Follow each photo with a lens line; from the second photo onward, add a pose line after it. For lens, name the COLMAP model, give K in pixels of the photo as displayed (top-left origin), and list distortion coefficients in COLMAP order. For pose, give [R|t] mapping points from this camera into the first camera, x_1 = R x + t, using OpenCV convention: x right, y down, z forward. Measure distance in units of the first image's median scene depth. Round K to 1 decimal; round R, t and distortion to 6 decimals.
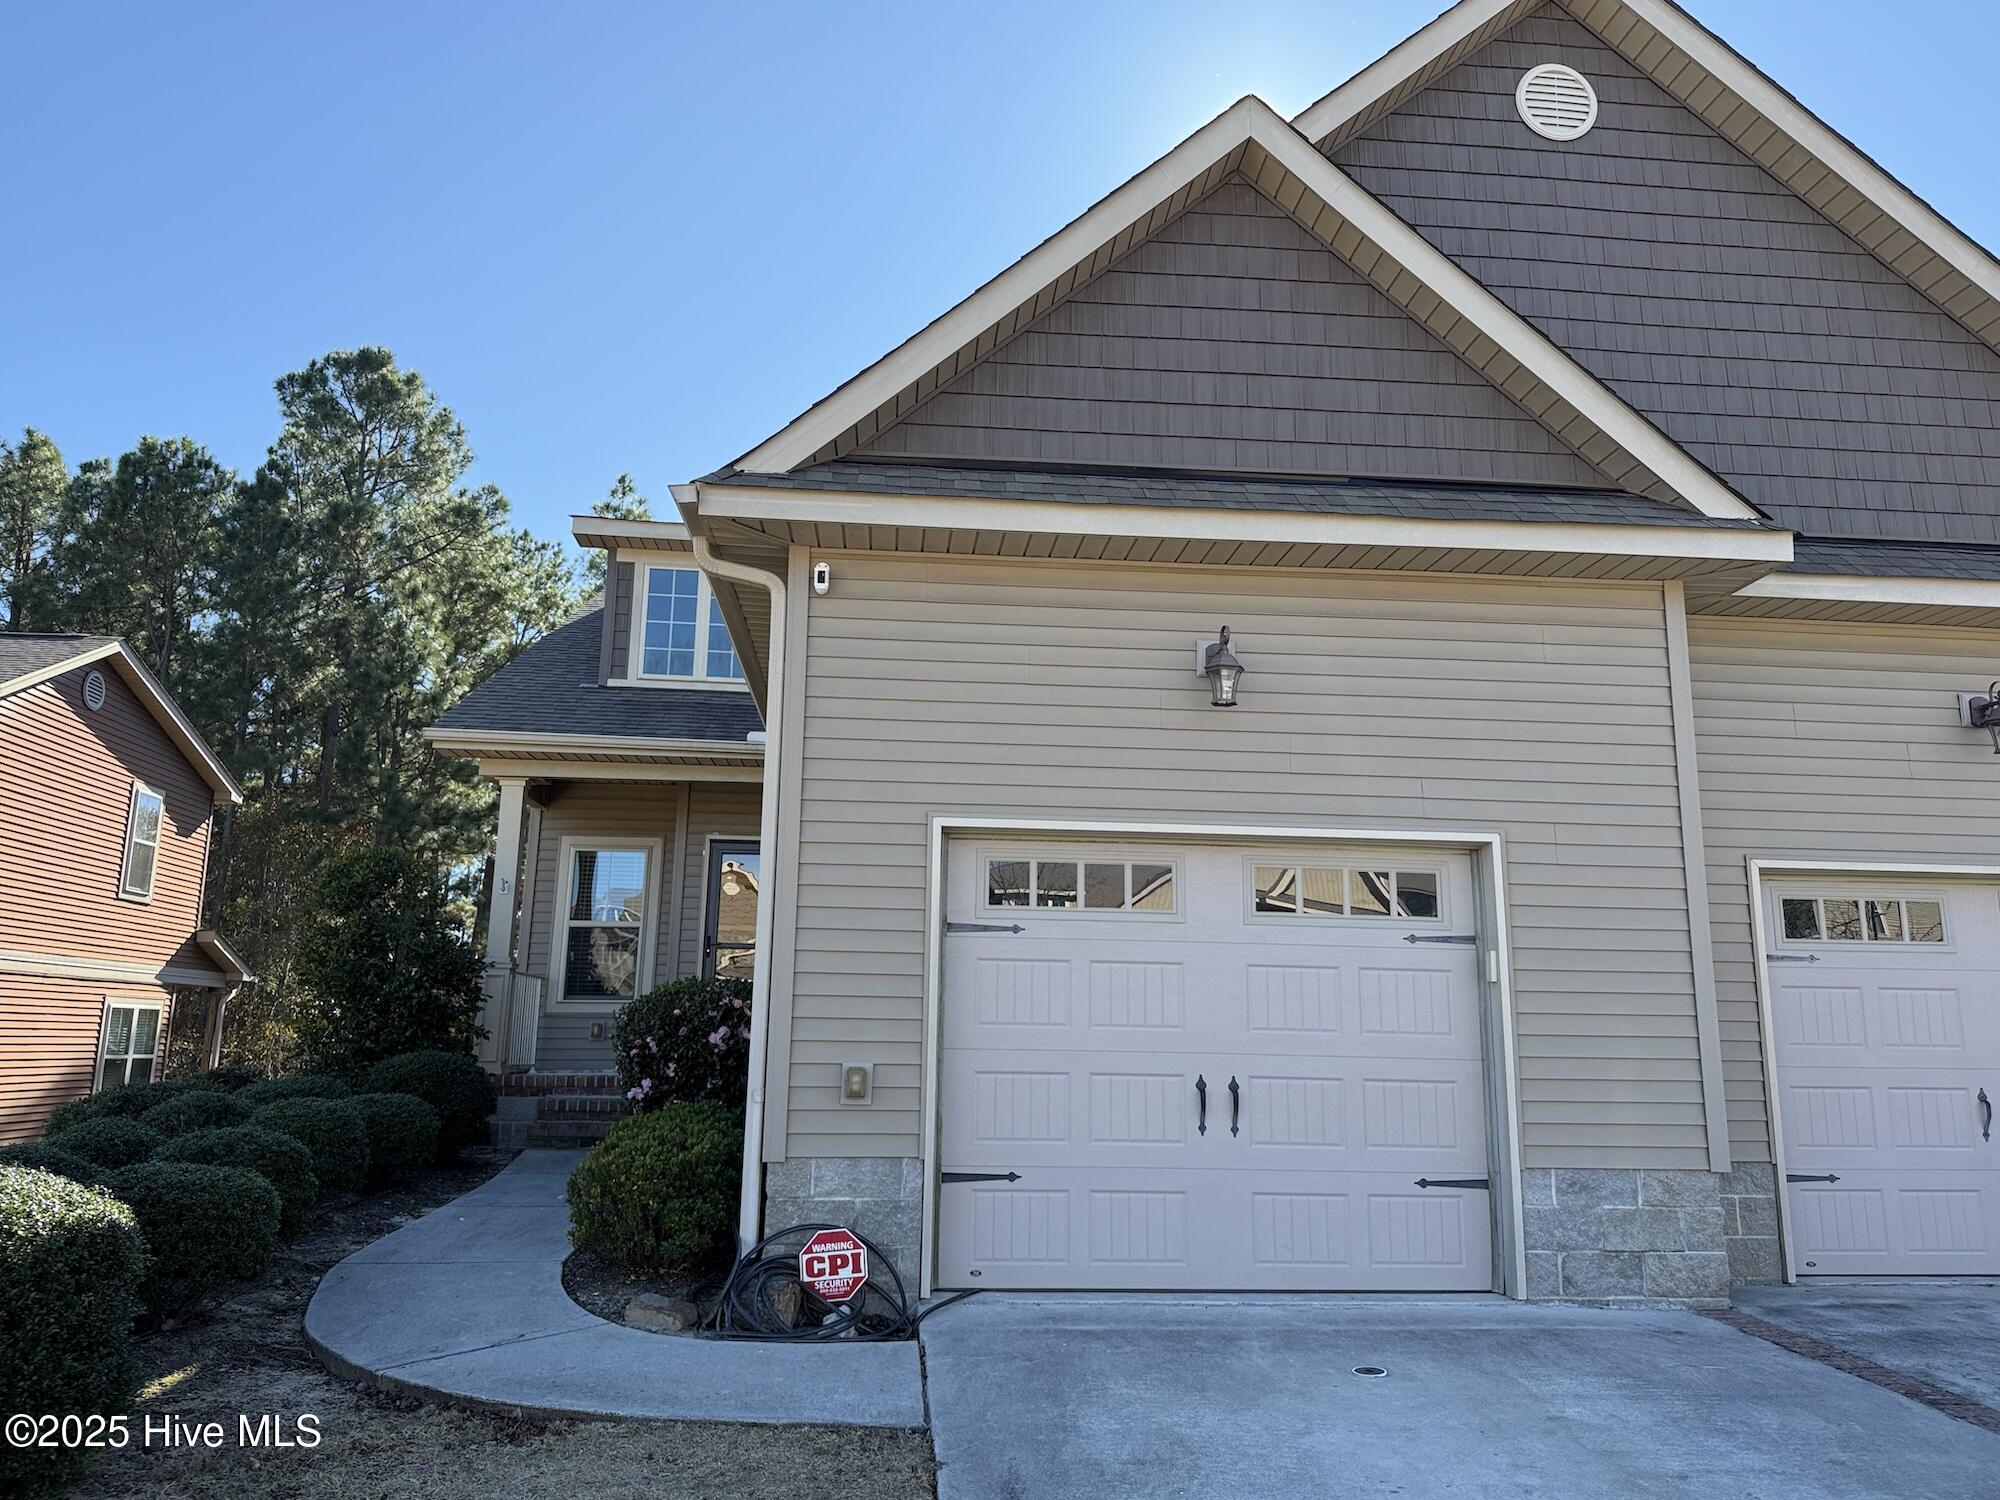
lens RADIAL K [[1453.5, 0, 1006.7], [0, 1453.5, 743.8], [0, 0, 1]] dist [0.024688, -0.018347]
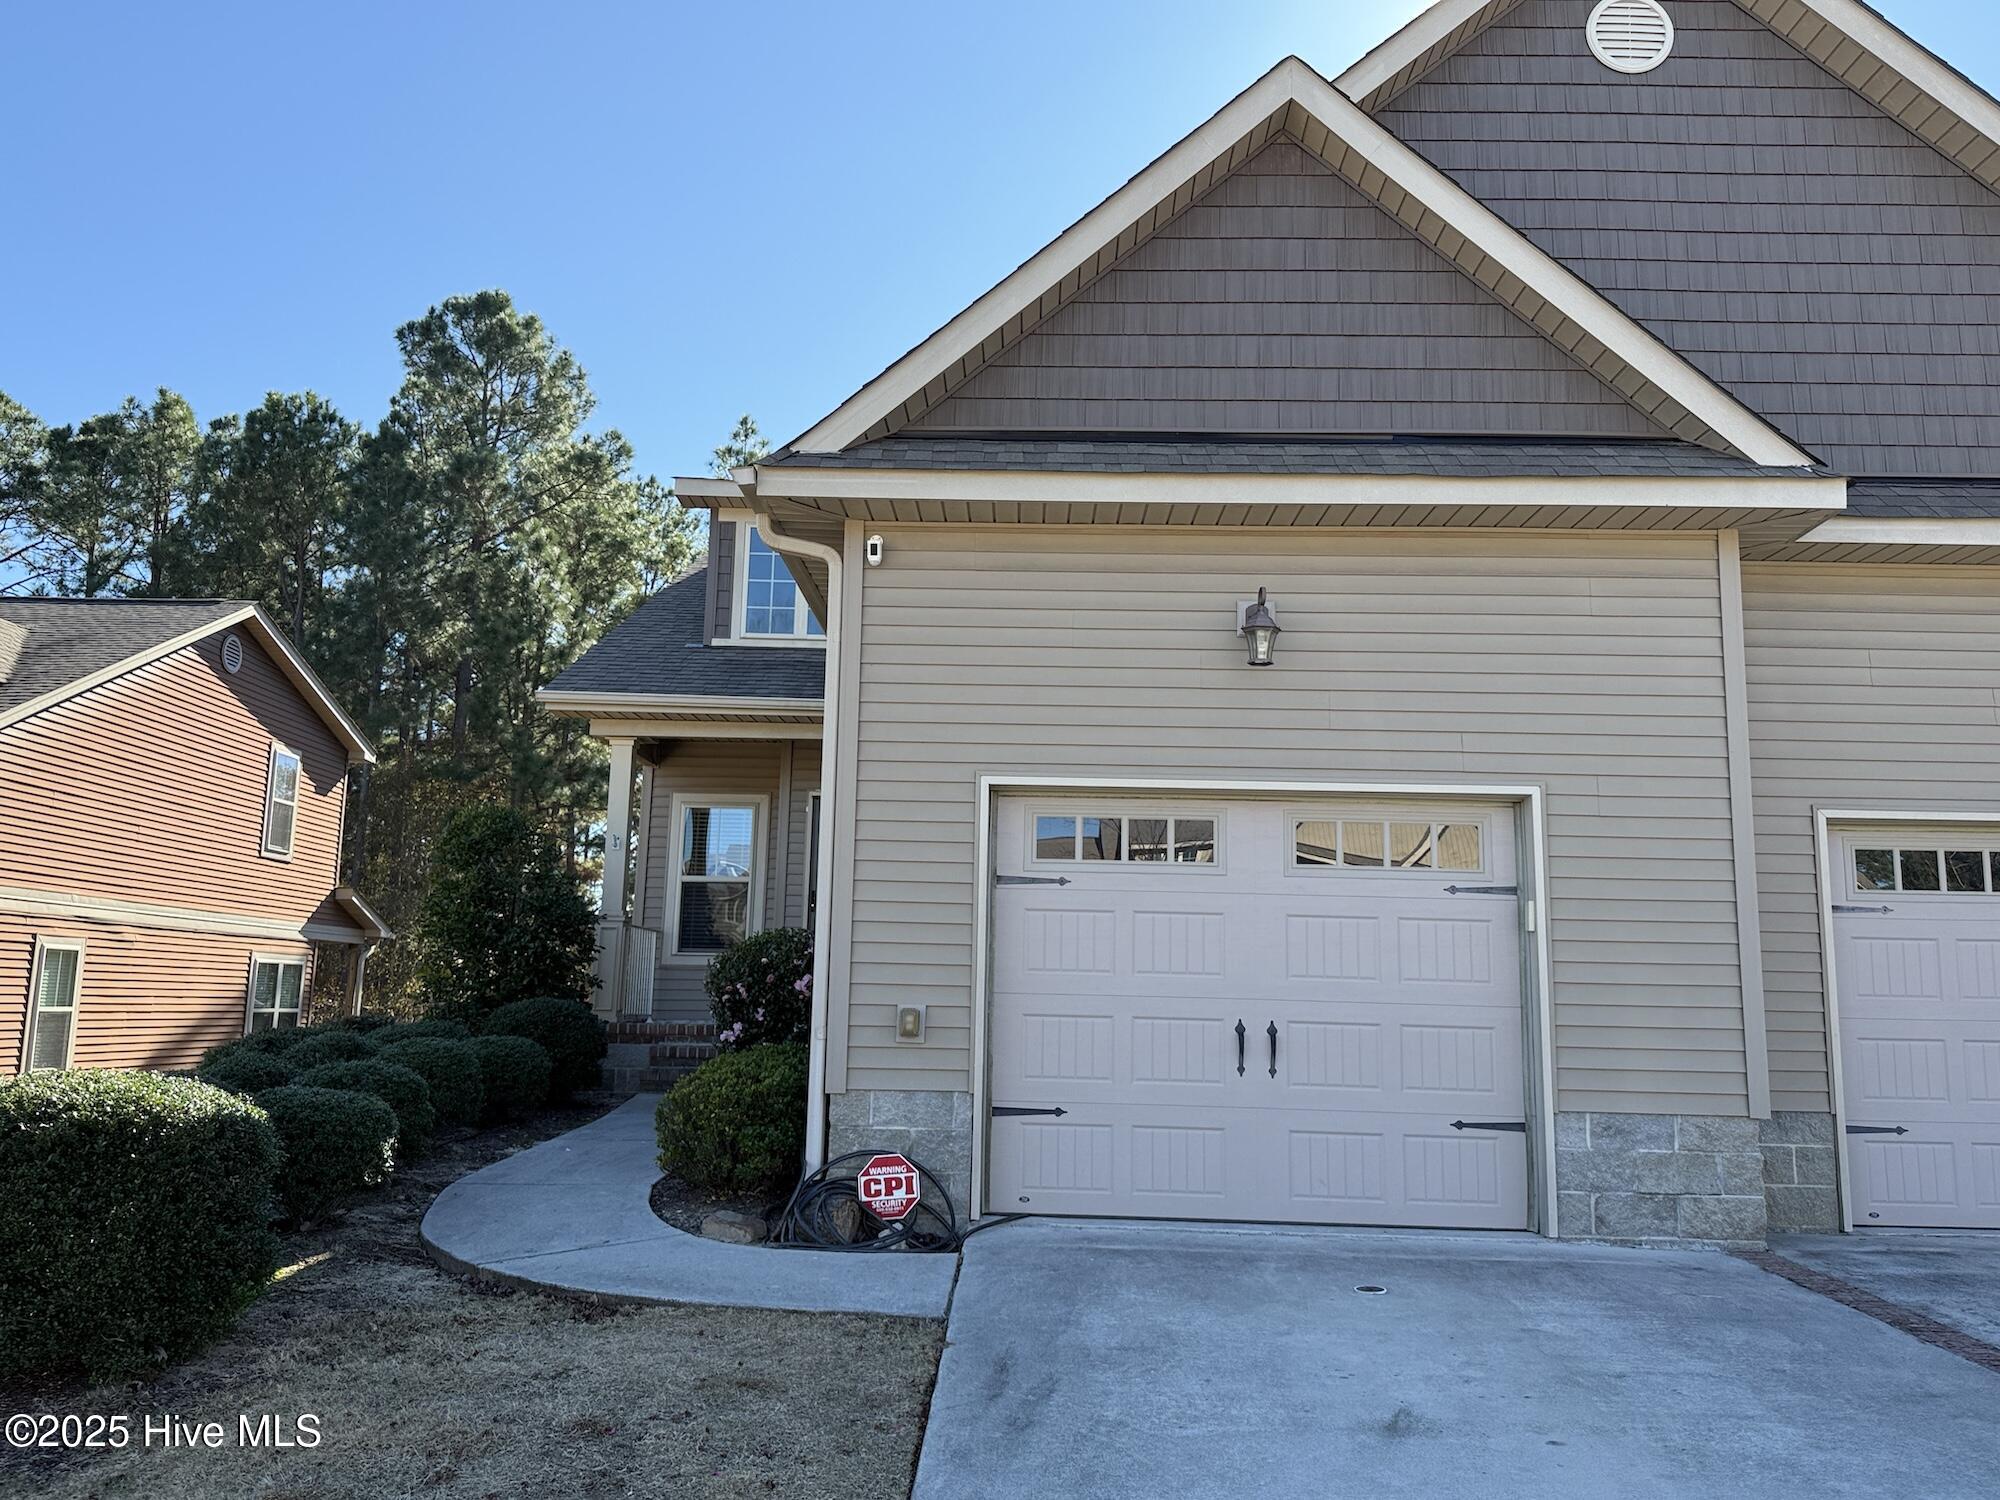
lens RADIAL K [[1559.5, 0, 1012.3], [0, 1559.5, 755.2], [0, 0, 1]] dist [0.066982, -0.076894]
pose [[0.994863, -0.009713, -0.100764, 0.081546], [0.013985, 0.999029, 0.041783, -0.010795], [0.100260, -0.042978, 0.994033, -0.121084]]
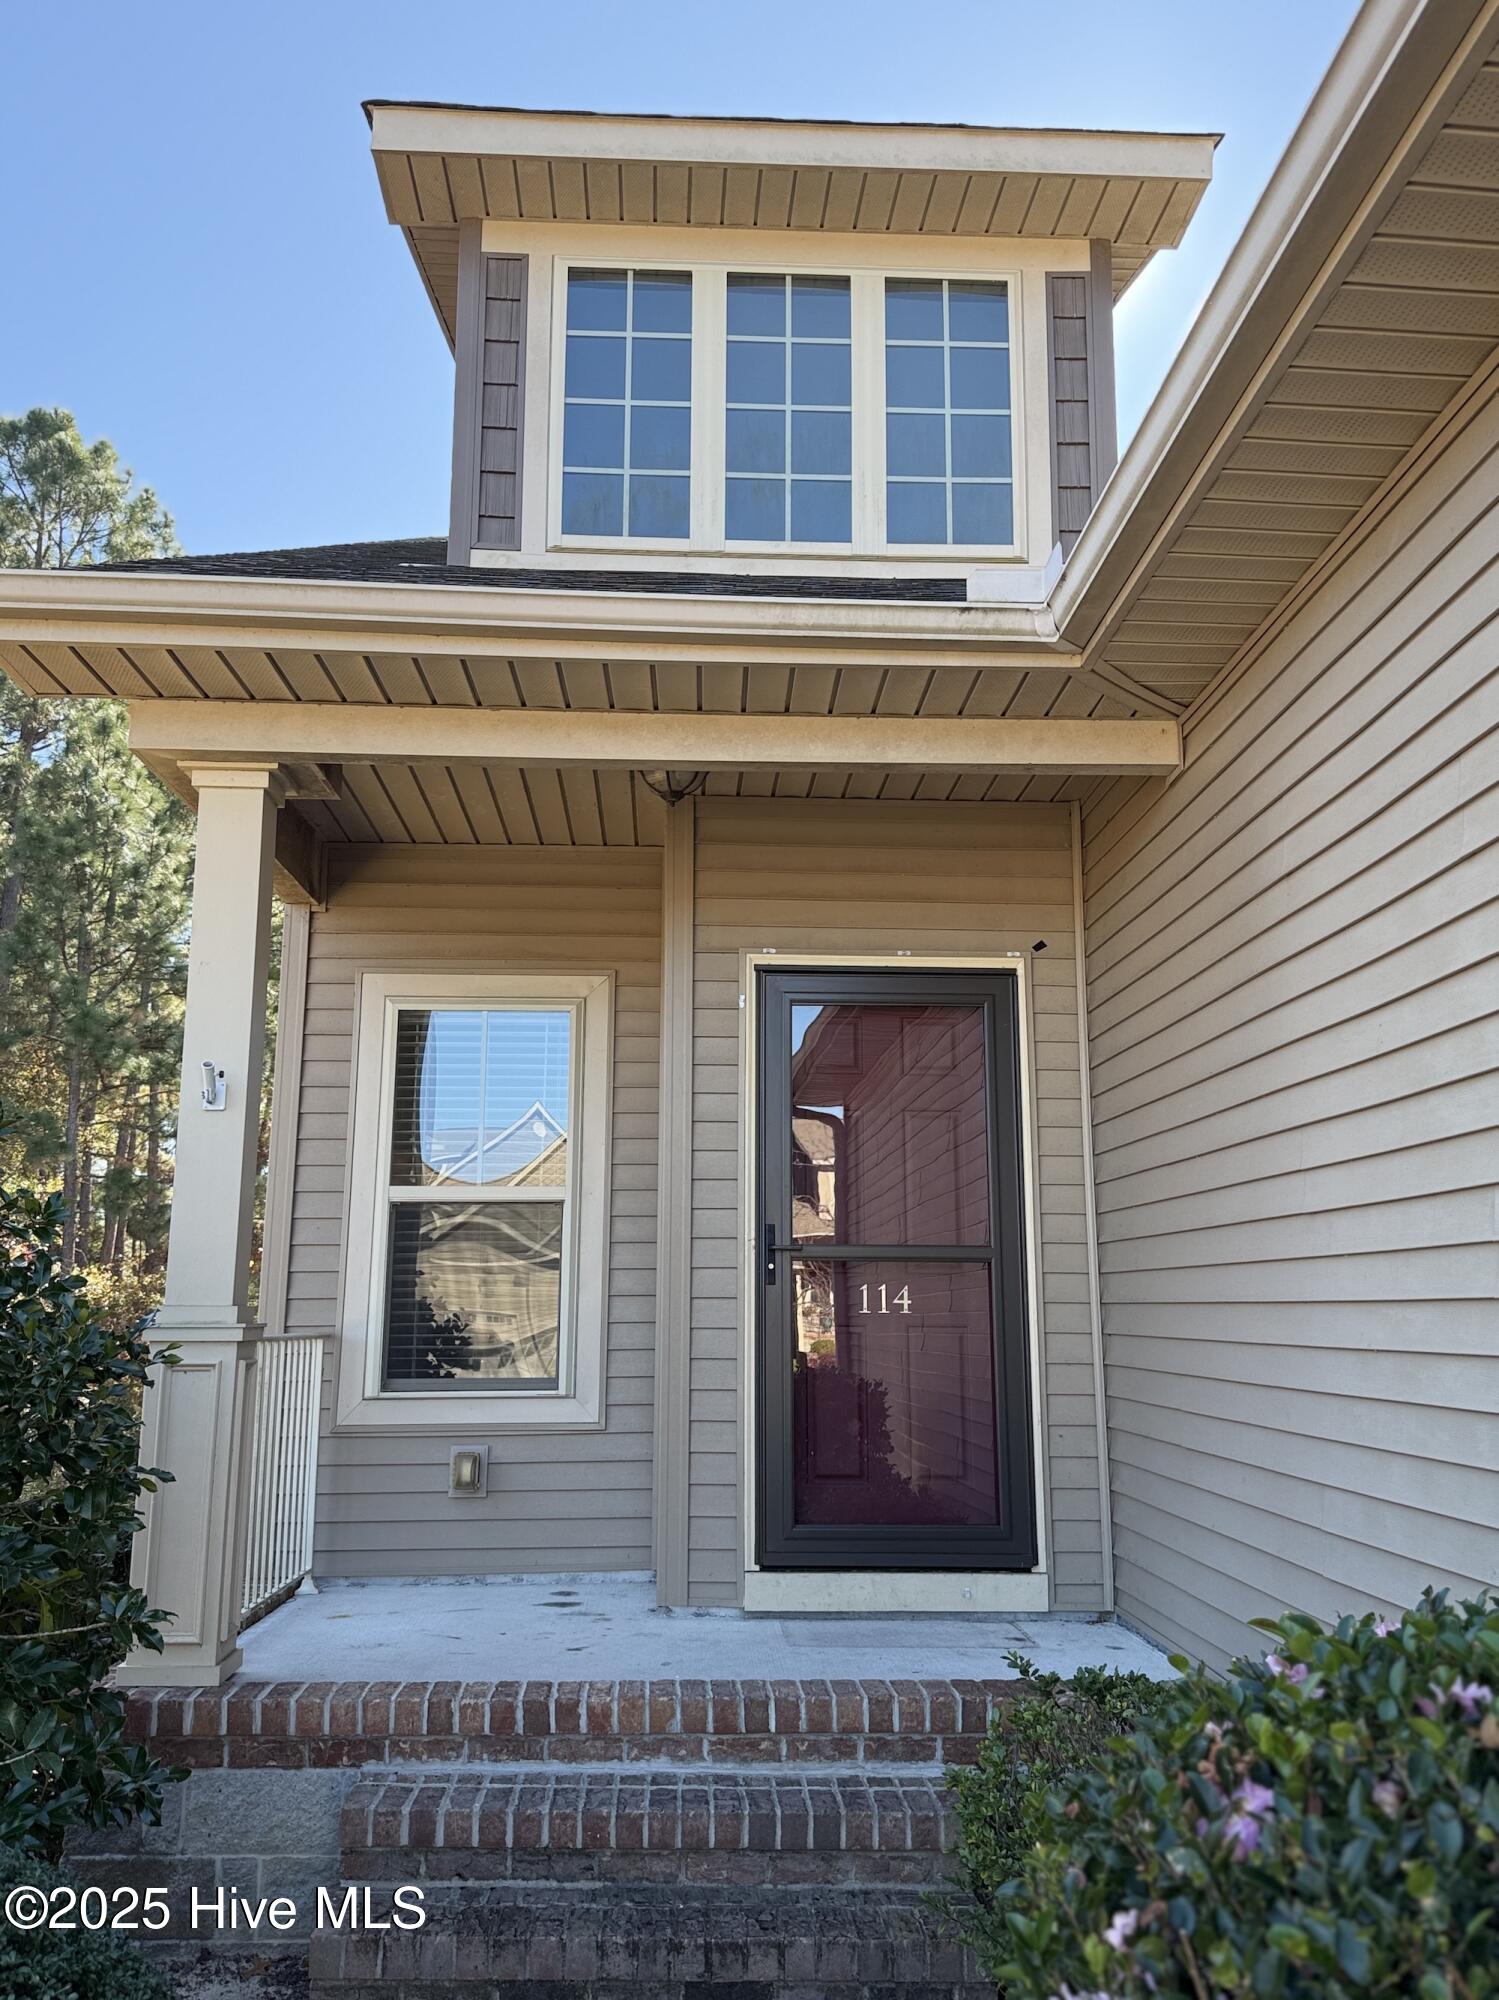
lens RADIAL K [[1629.4, 0, 739.5], [0, 1629.4, 989.3], [0, 0, 1]] dist [0.002306, -0.010535]
pose [[0.999023, -0.025125, -0.036360, -0.380023], [0.025554, 0.999609, 0.011379, 0.132724], [0.036060, -0.012297, 0.999274, 1.143557]]
